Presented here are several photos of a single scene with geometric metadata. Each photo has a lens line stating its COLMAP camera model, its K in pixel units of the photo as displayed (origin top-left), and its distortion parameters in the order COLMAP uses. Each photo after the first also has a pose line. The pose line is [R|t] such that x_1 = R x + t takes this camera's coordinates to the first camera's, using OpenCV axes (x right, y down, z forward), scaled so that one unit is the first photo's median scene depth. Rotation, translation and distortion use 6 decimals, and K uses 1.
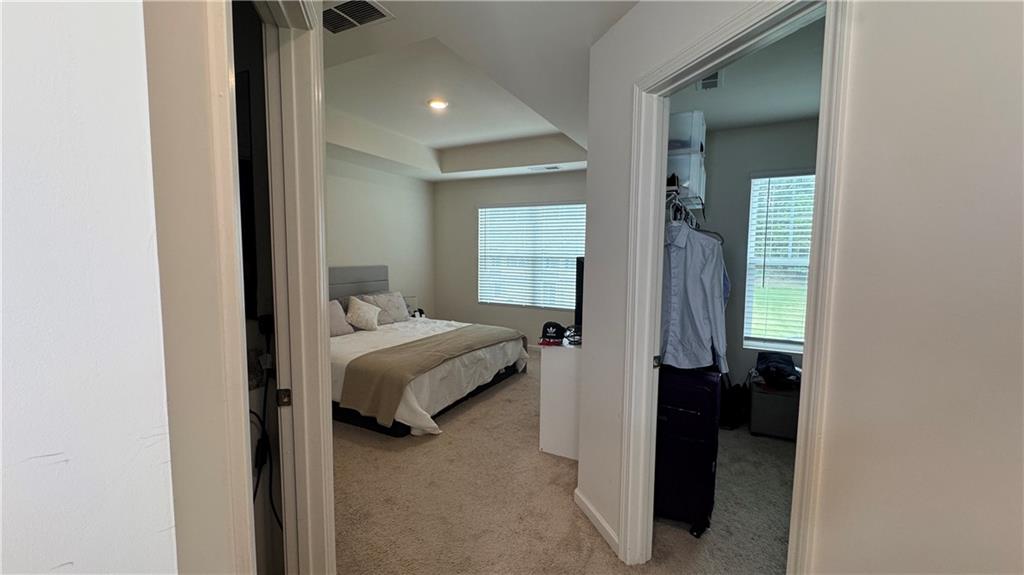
lens RADIAL K [[410.7, 0, 510.1], [0, 410.7, 284.8], [0, 0, 1]] dist [-0.000778, -0.000001]
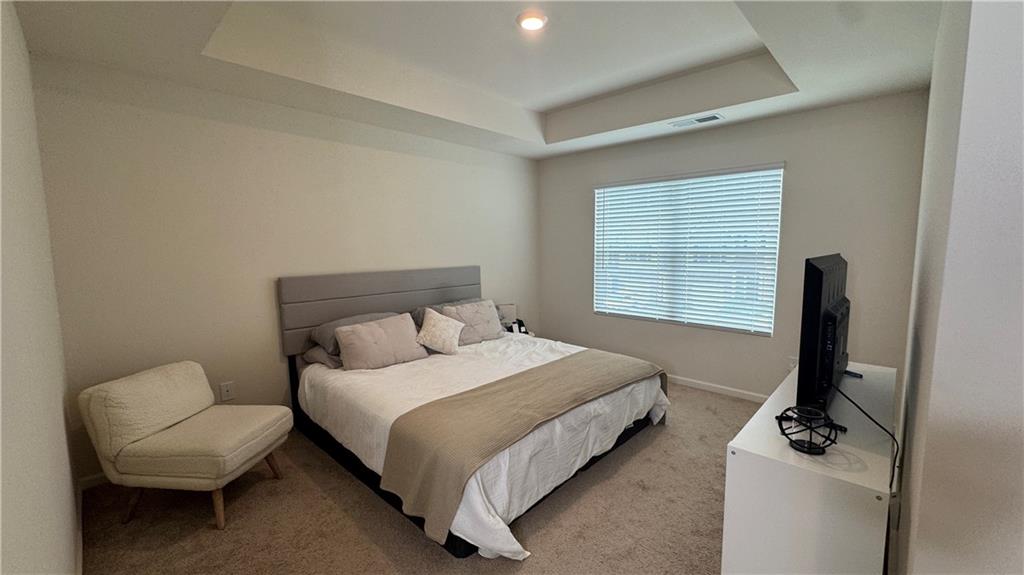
lens RADIAL K [[410.7, 0, 517.3], [0, 410.7, 286.4], [0, 0, 1]] dist [-0.000778, -0.000001]
pose [[0.965471, 0.007134, -0.260414, -0.022202], [-0.001642, 0.999772, 0.021300, -0.029719], [0.260507, -0.020137, 0.965262, 0.305841]]
